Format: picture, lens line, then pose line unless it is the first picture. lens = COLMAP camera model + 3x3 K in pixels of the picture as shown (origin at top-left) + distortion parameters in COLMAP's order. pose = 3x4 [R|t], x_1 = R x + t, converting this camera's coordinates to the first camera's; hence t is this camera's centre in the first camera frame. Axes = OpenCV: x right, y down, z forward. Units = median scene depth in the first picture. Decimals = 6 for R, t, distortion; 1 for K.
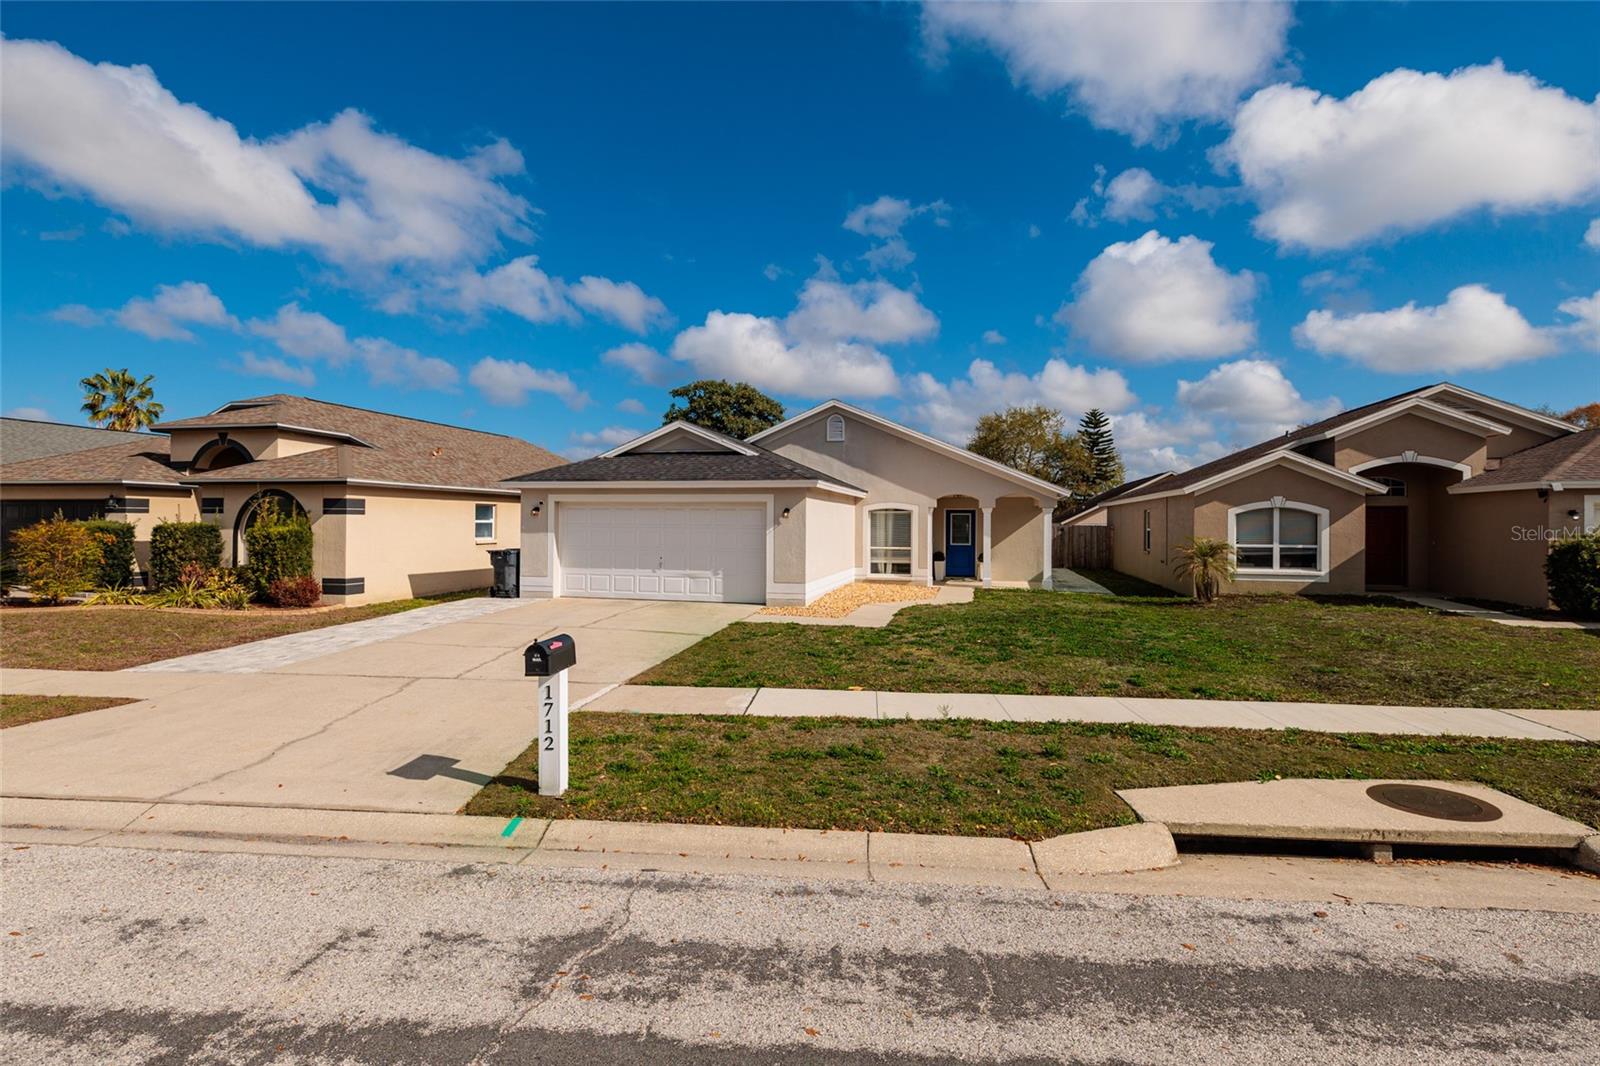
lens RADIAL K [[769.9, 0, 792.4], [0, 769.9, 538.9], [0, 0, 1]] dist [0.003752, 0.000346]
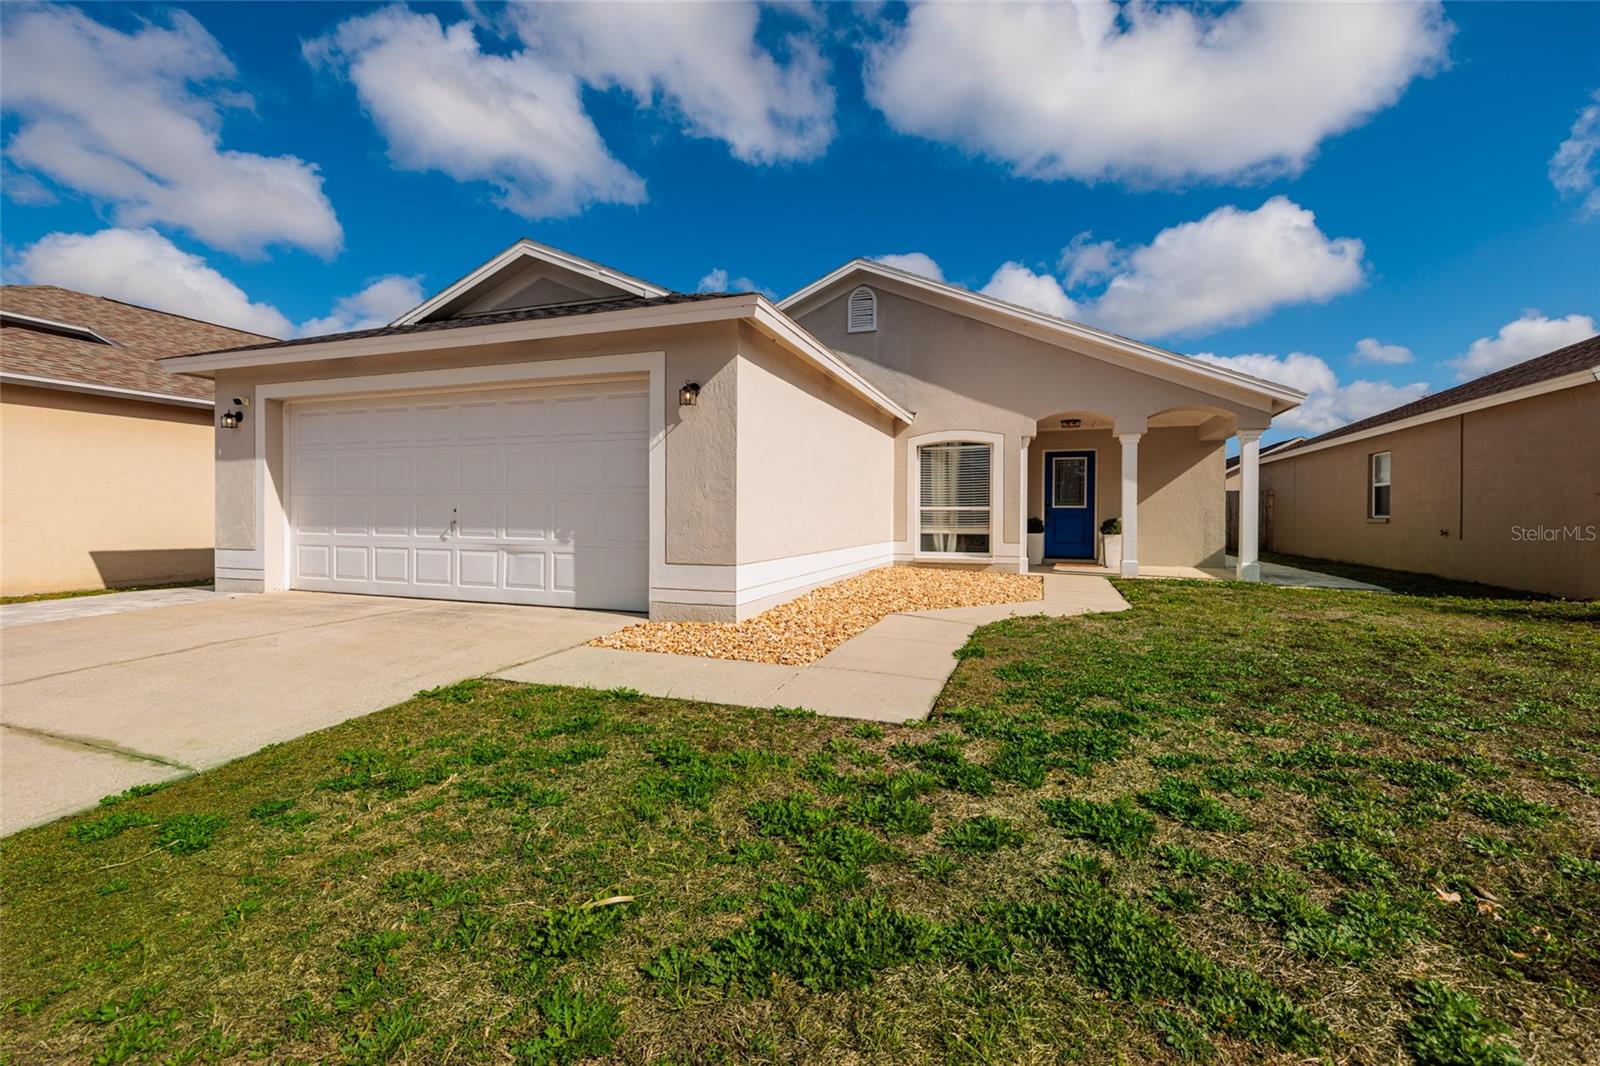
lens RADIAL K [[678.7, 0, 801.0], [0, 678.7, 525.3], [0, 0, 1]] dist [0.003639, 0.000173]
pose [[0.994877, 0.000486, -0.101093, 0.073105], [-0.001065, 0.999983, -0.005676, 0.032268], [0.101089, 0.005755, 0.994861, 0.546362]]
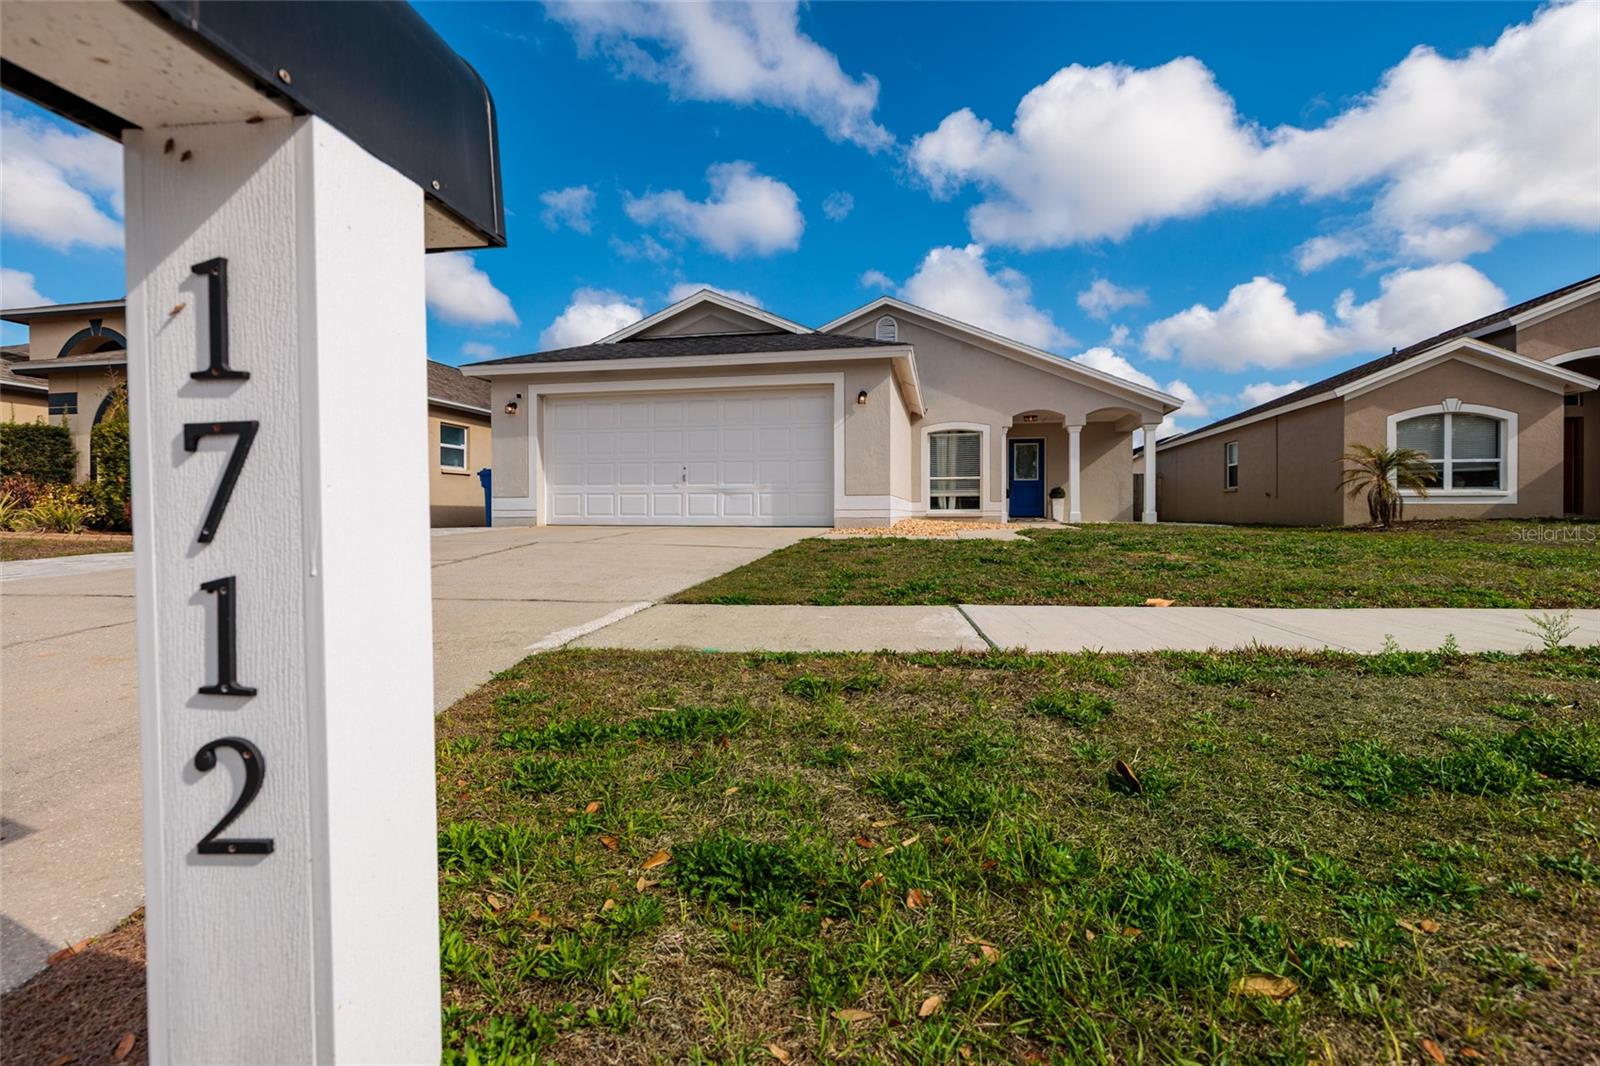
lens RADIAL K [[706.2, 0, 800.0], [0, 706.2, 533.0], [0, 0, 1]] dist [-0.003151, -0.000105]
pose [[0.999286, -0.008479, 0.036829, -0.077101], [0.008188, 0.999934, 0.008061, 0.073523], [-0.036895, -0.007754, 0.999289, 0.289767]]
